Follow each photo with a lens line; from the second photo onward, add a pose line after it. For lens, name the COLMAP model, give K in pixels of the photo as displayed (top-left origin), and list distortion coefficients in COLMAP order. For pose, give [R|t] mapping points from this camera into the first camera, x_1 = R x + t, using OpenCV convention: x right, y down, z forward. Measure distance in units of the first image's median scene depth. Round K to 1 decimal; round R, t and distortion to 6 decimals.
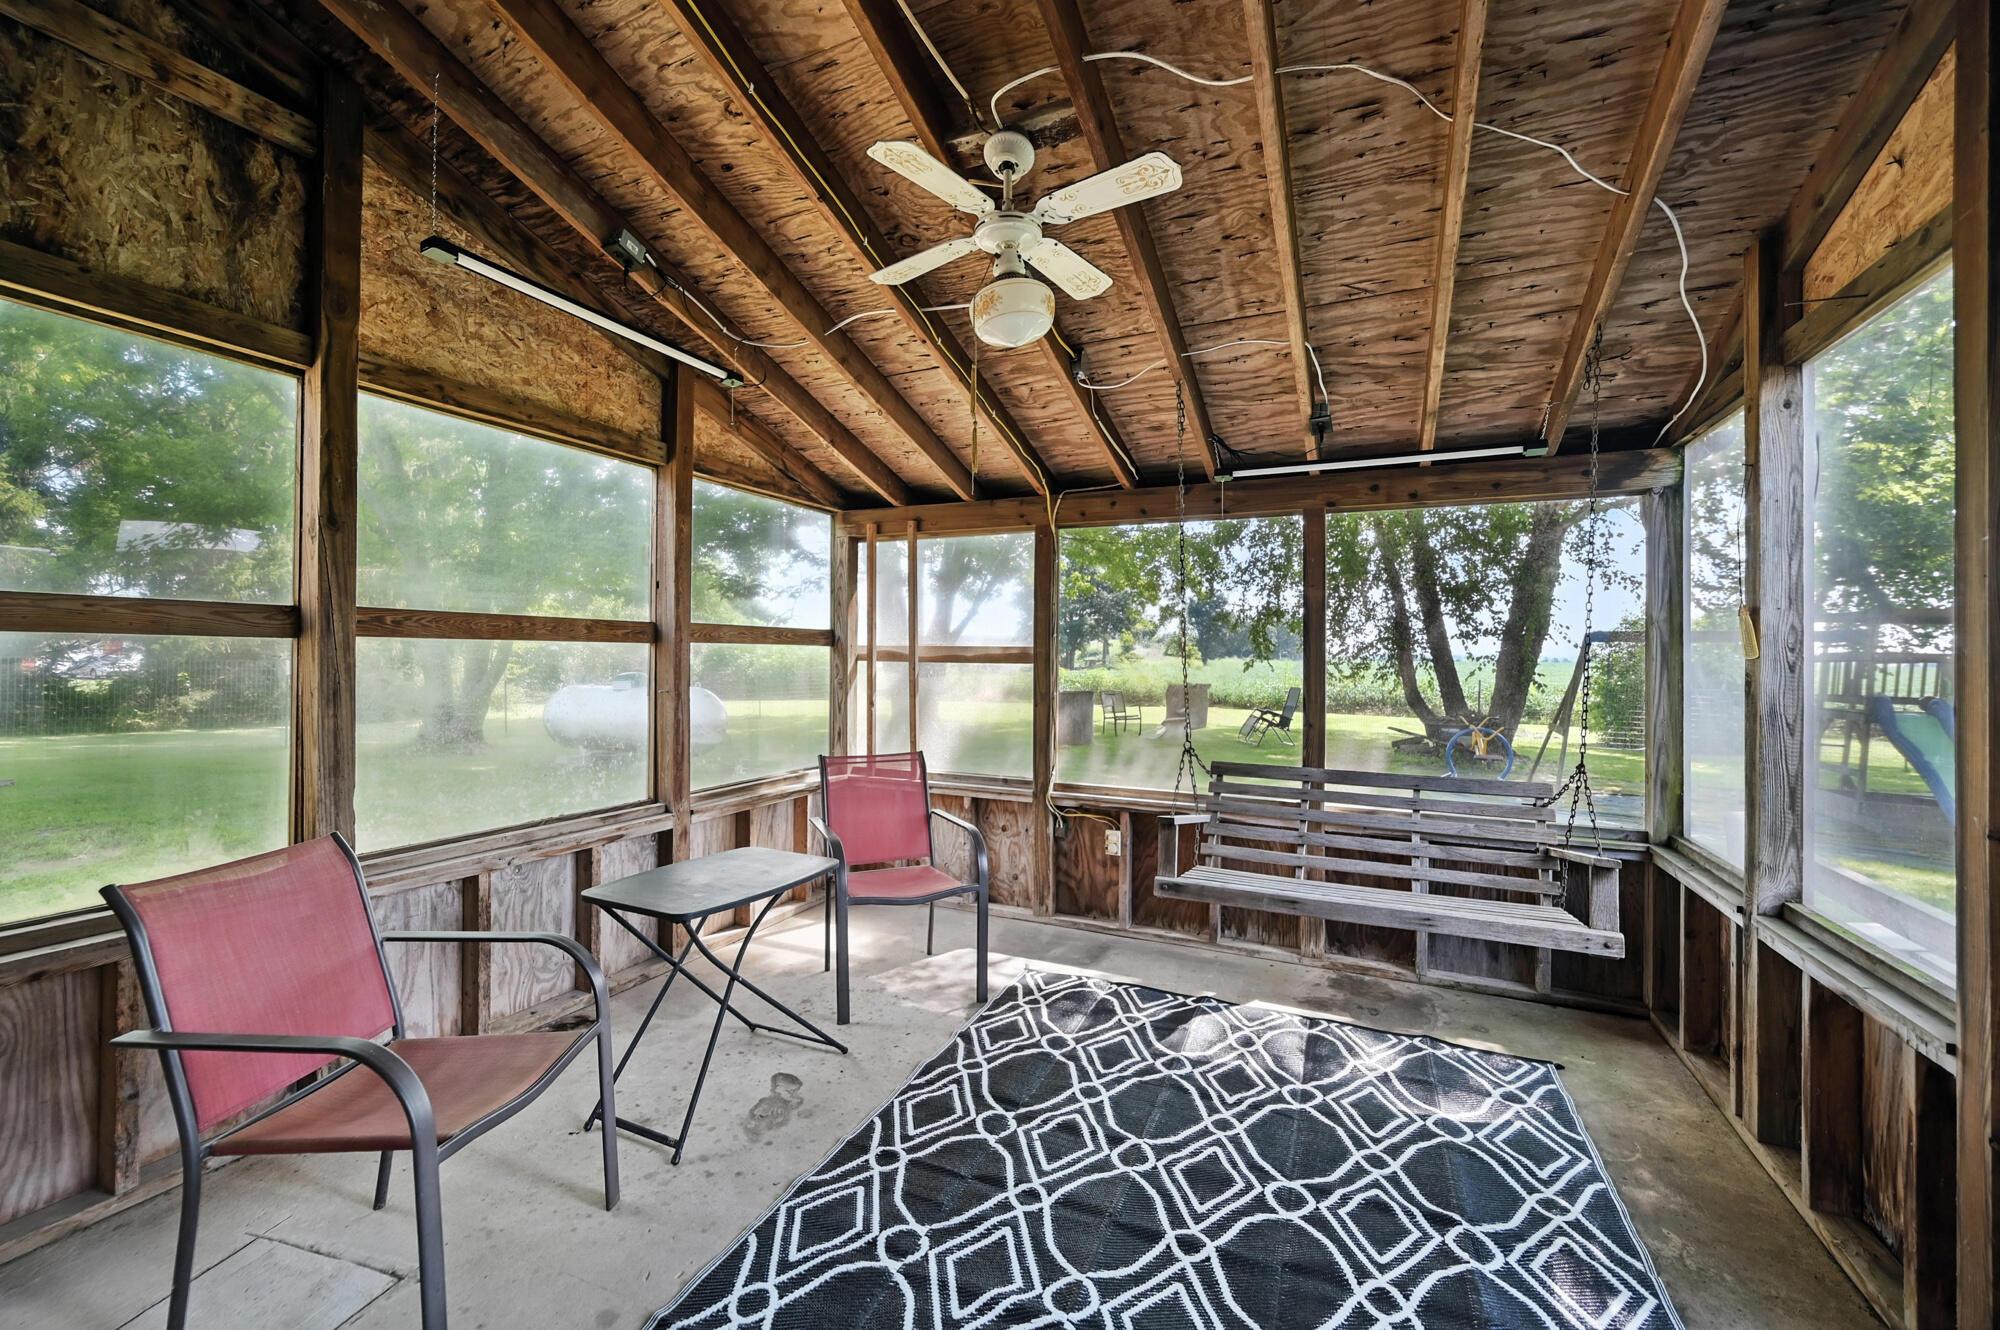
lens RADIAL K [[791.3, 0, 1002.6], [0, 791.3, 661.6], [0, 0, 1]] dist [-0.000453, -0.000107]
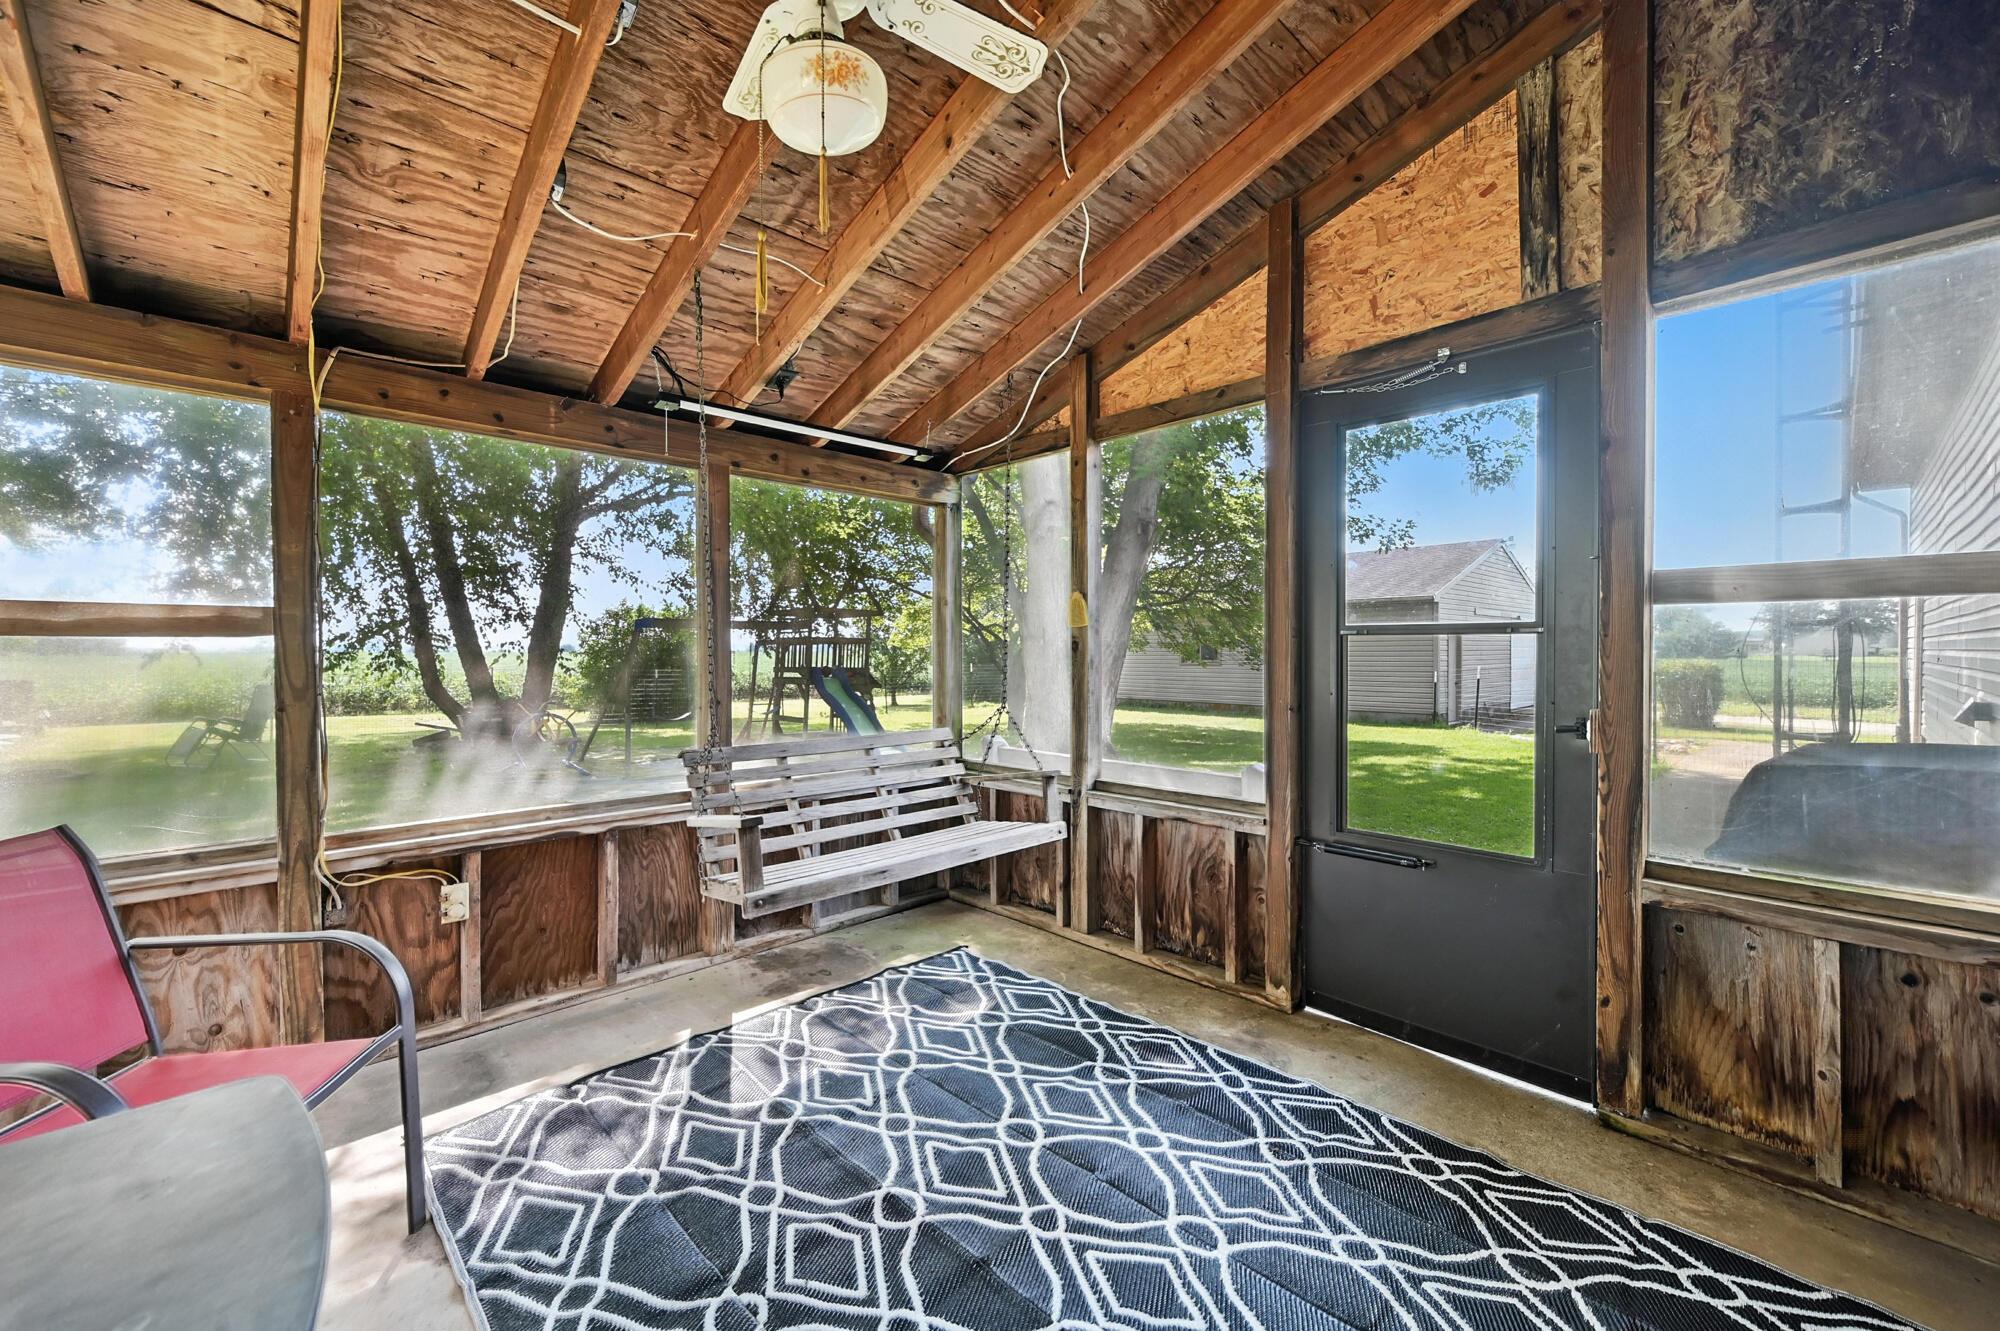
lens RADIAL K [[791.3, 0, 1002.6], [0, 791.3, 662.1], [0, 0, 1]] dist [-0.000453, -0.000107]
pose [[0.369281, -0.025894, 0.928957, -0.403820], [0.013588, 0.999655, 0.022463, 0.021804], [-0.929218, 0.004328, 0.369506, 0.423083]]
